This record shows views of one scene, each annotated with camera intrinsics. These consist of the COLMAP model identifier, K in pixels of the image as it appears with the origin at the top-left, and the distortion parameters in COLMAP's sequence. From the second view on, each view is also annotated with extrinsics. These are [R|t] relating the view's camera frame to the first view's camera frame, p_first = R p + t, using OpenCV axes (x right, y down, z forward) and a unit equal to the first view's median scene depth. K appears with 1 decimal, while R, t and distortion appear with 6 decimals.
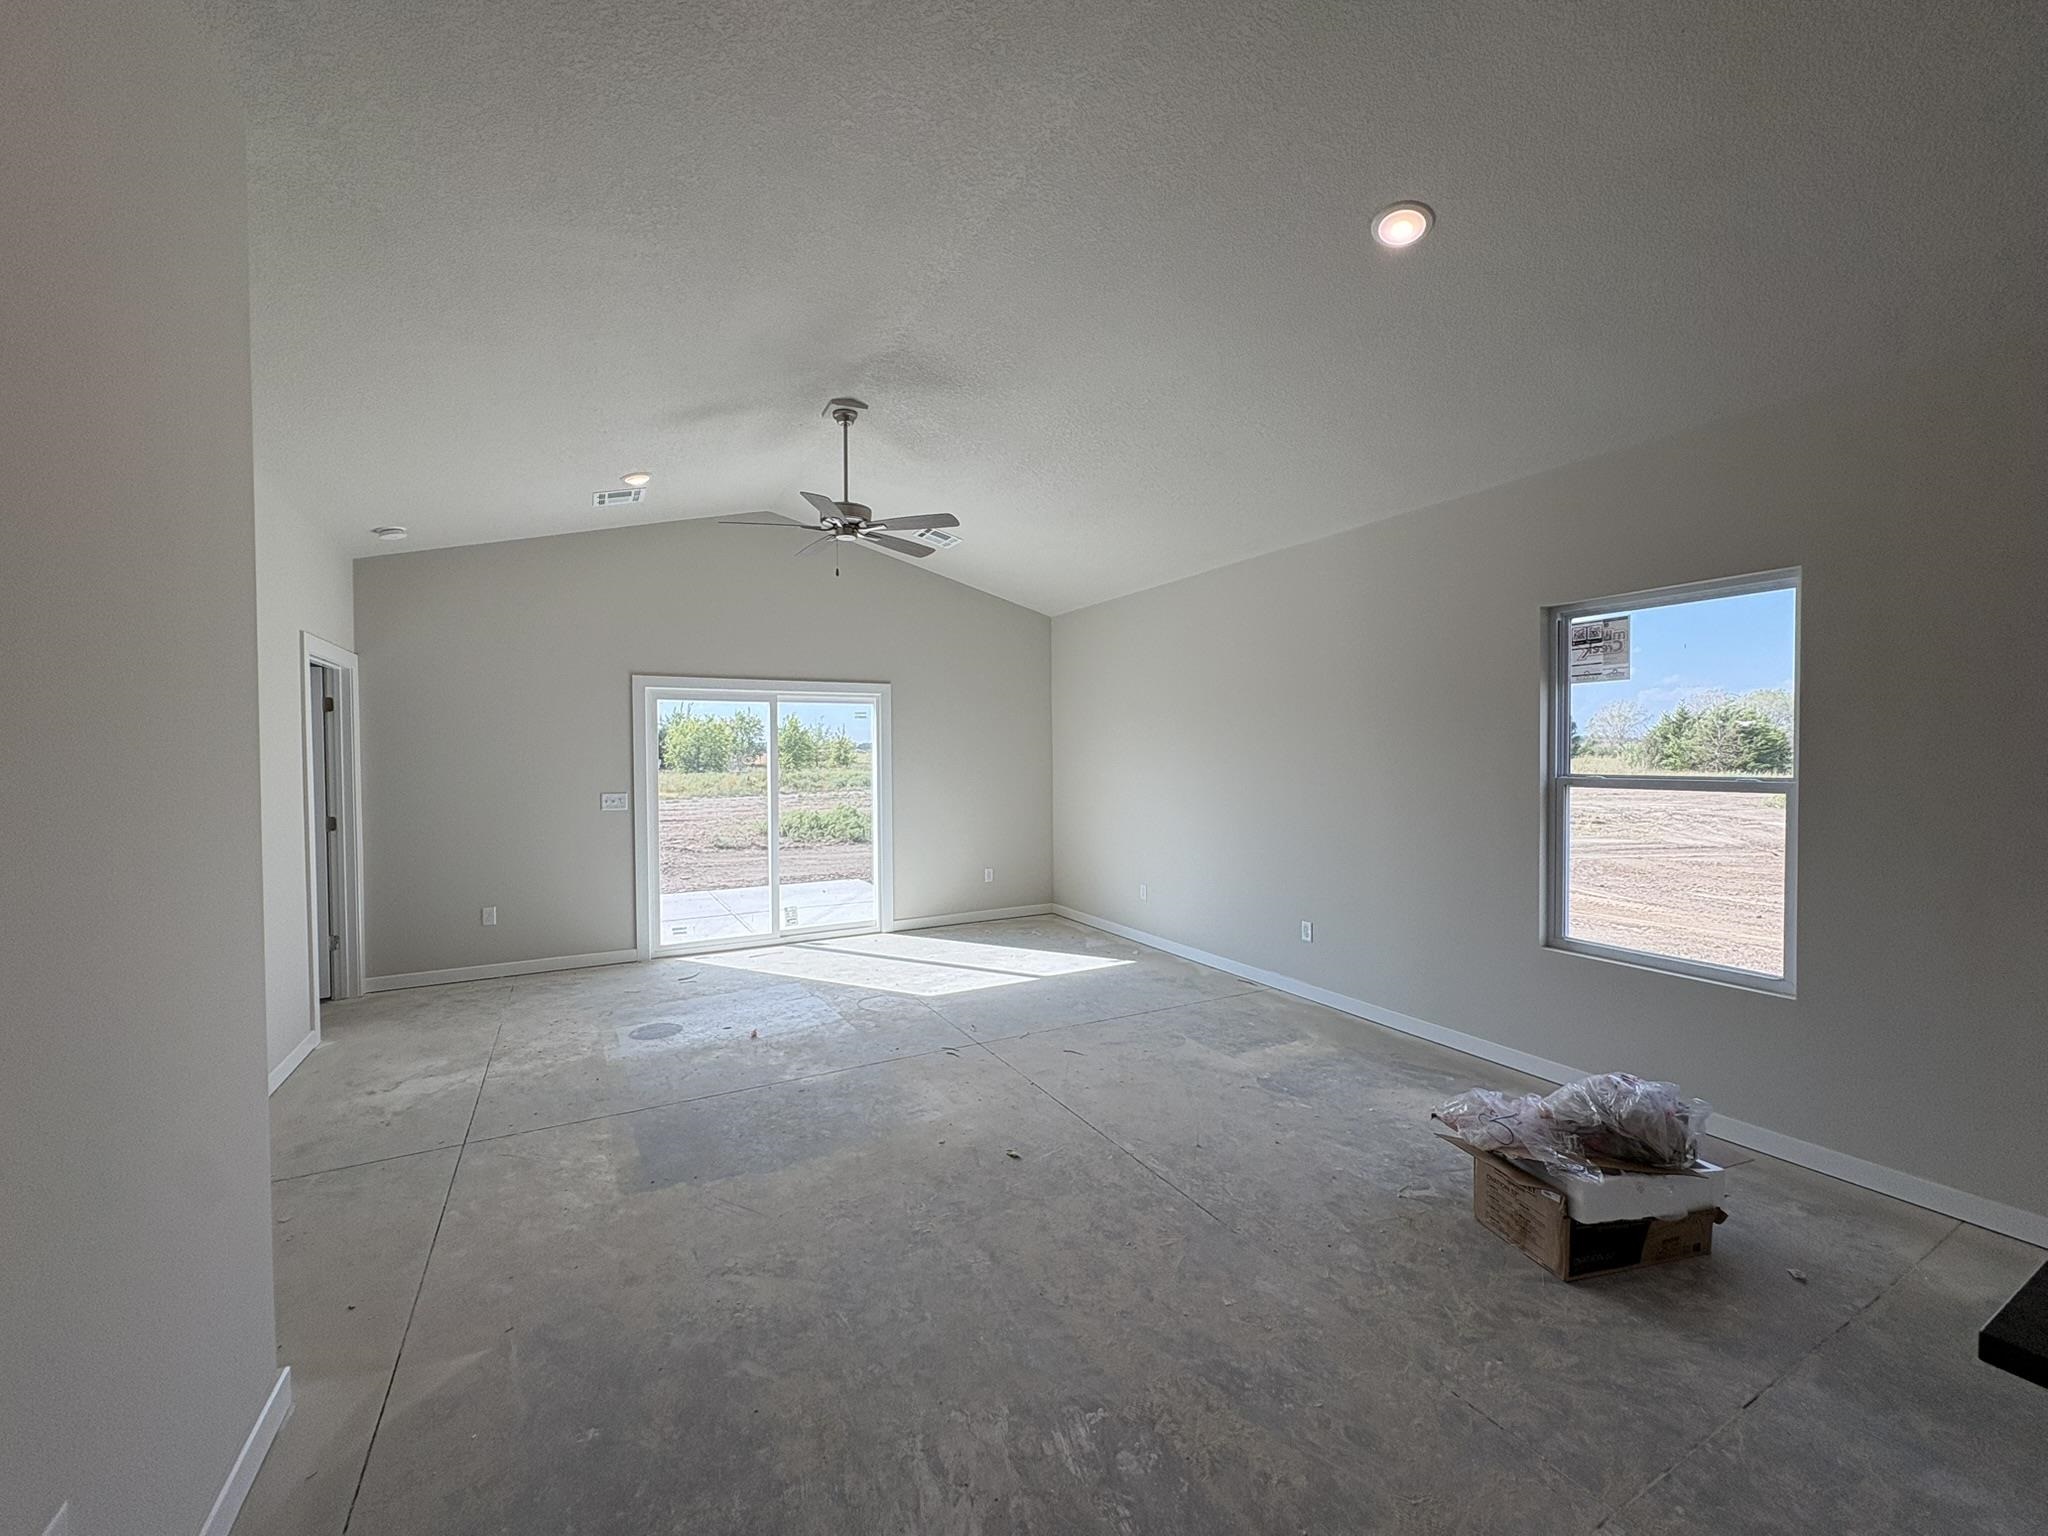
lens RADIAL K [[812.8, 0, 1024.0], [0, 812.8, 768.0], [0, 0, 1]] dist [-0.000125, -0.000120]
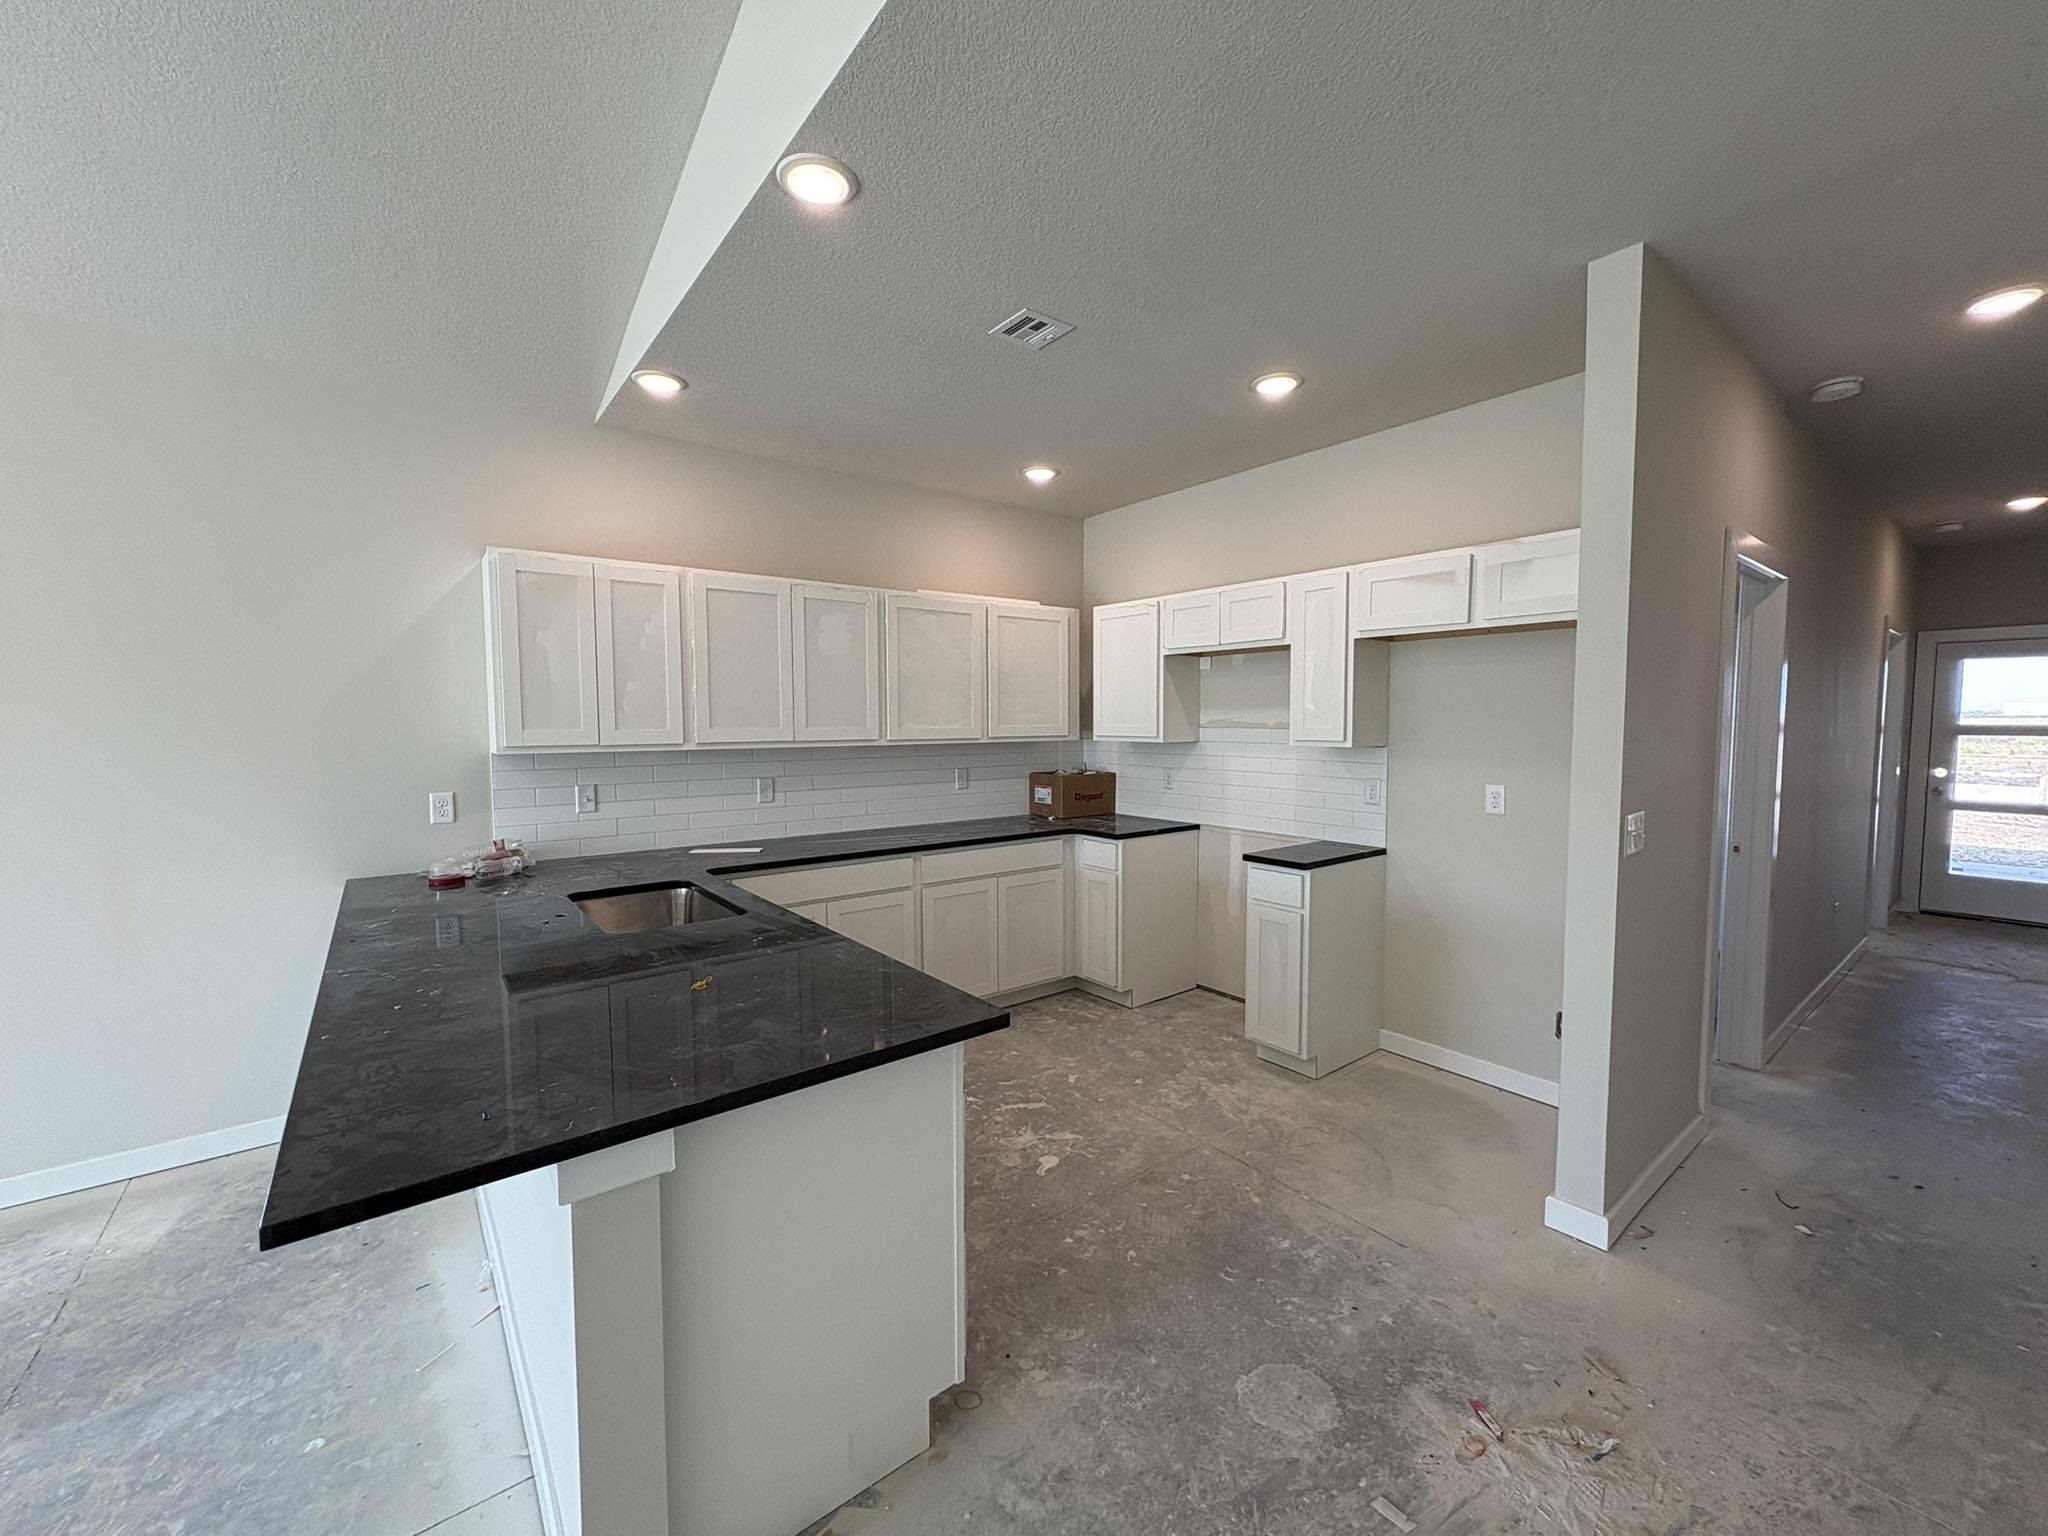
lens RADIAL K [[812.8, 0, 1024.0], [0, 812.8, 768.0], [0, 0, 1]] dist [-0.000125, -0.000120]
pose [[-0.169014, -0.052961, 0.984190, -0.027985], [0.021761, 0.998111, 0.057447, -0.002587], [-0.985373, 0.031126, -0.167542, 0.020503]]
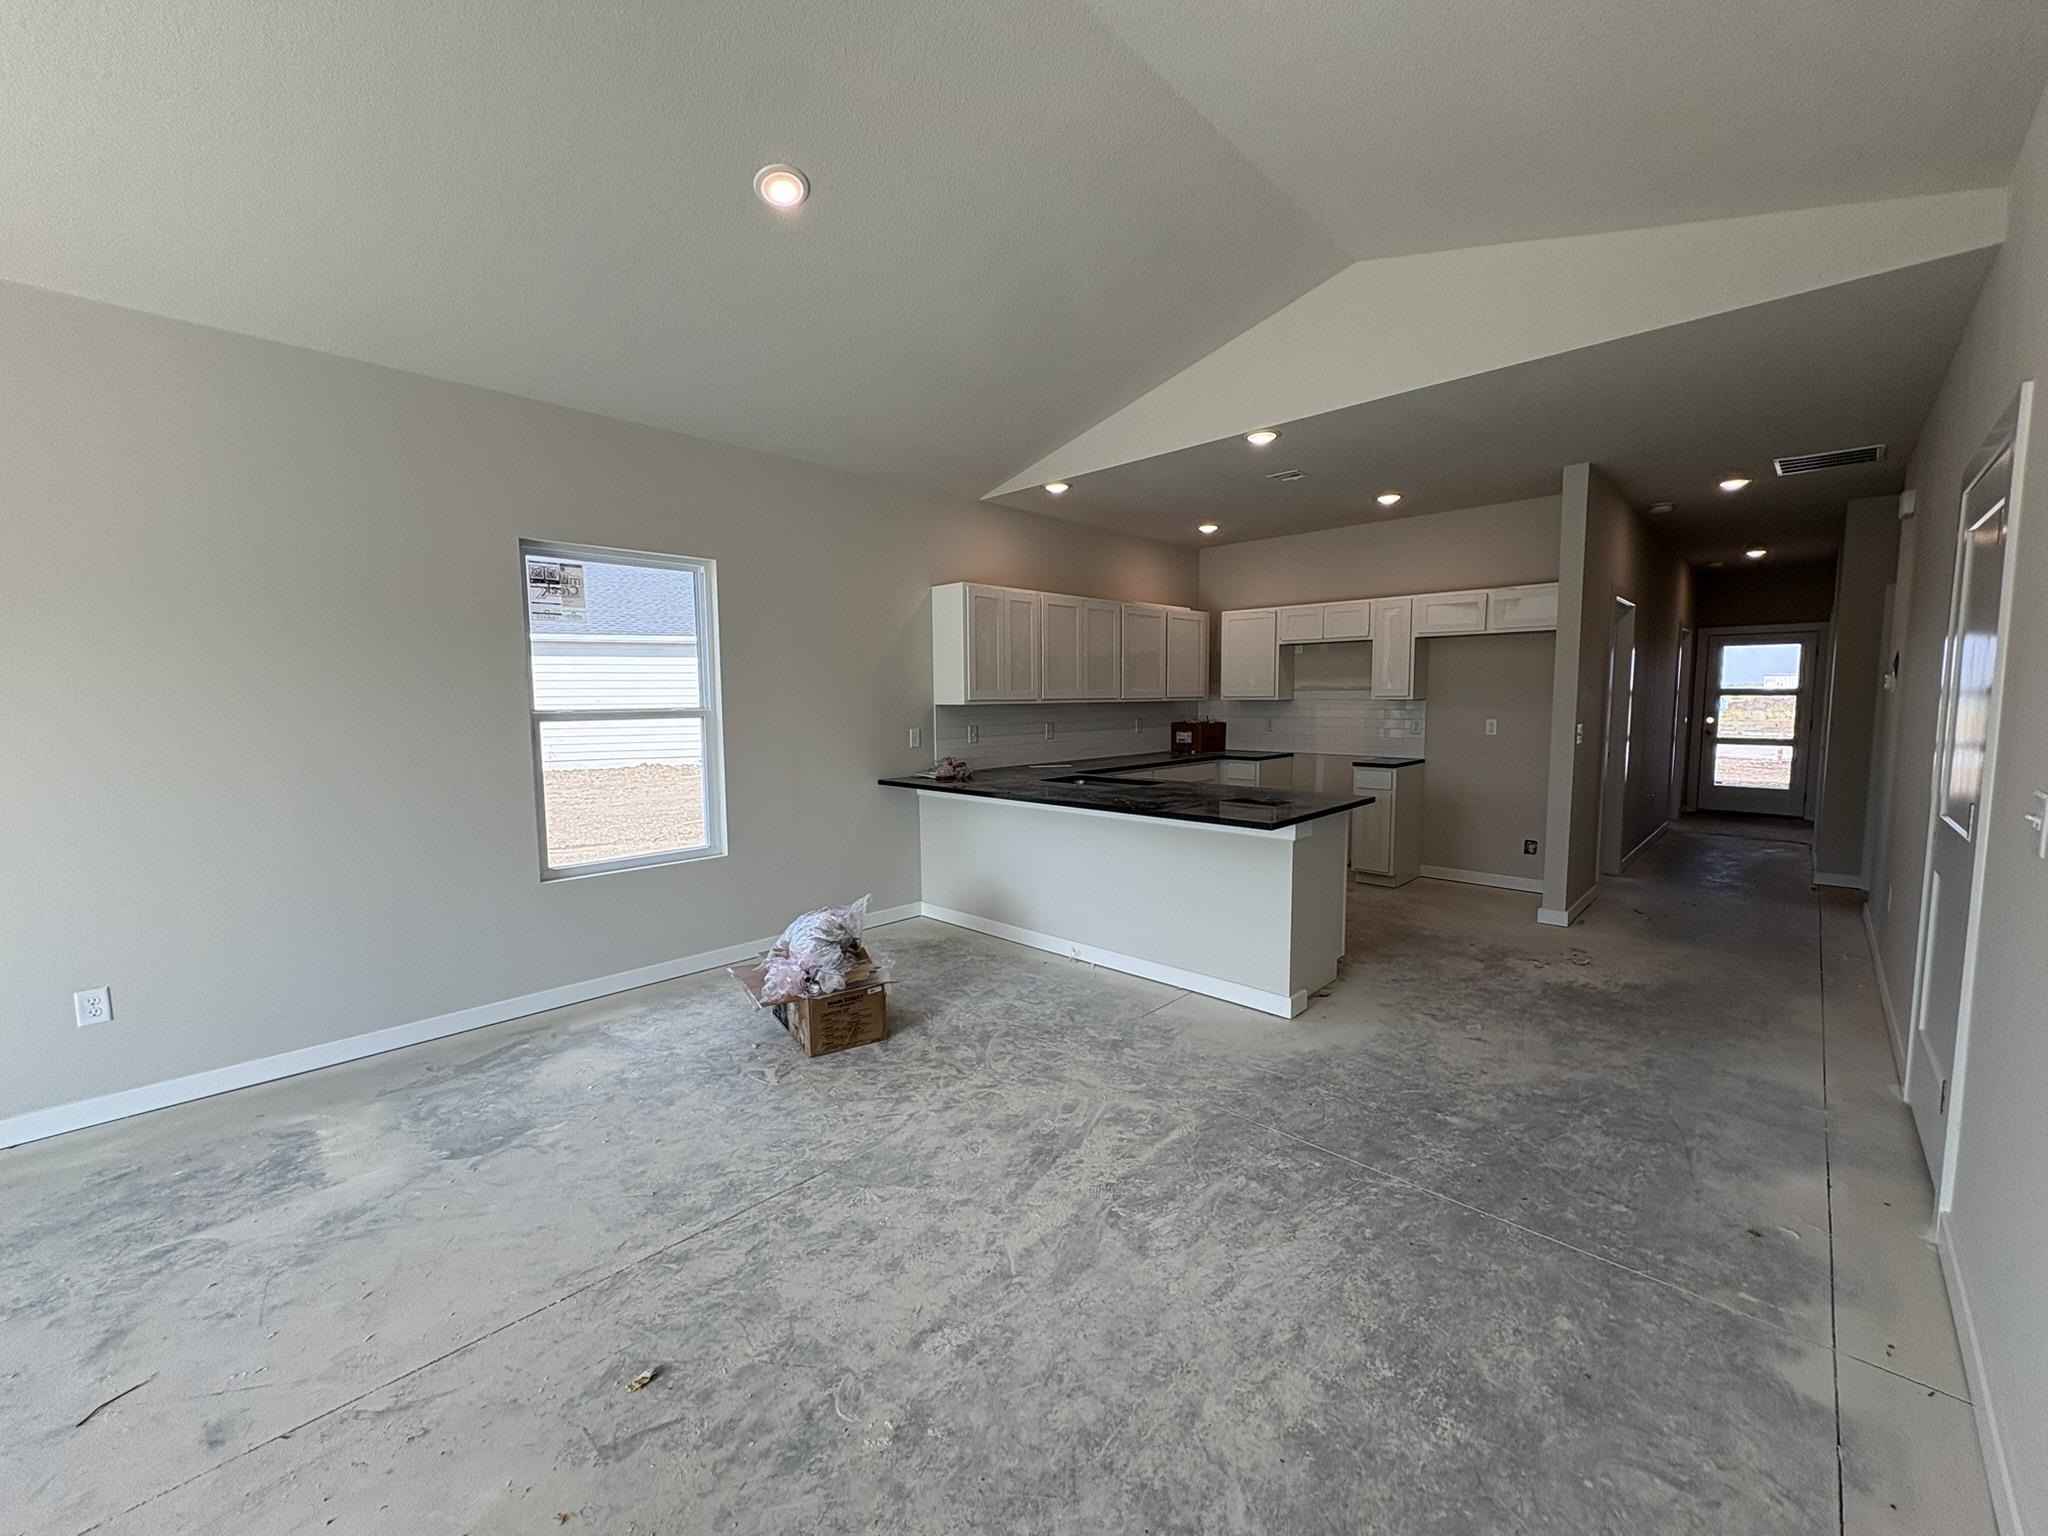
lens RADIAL K [[812.8, 0, 1024.0], [0, 812.8, 768.0], [0, 0, 1]] dist [-0.000125, -0.000120]
pose [[-0.305110, -0.077951, 0.949122, -0.522200], [0.026408, 0.995569, 0.090255, 0.004691], [-0.951951, 0.052602, -0.301699, 0.780376]]
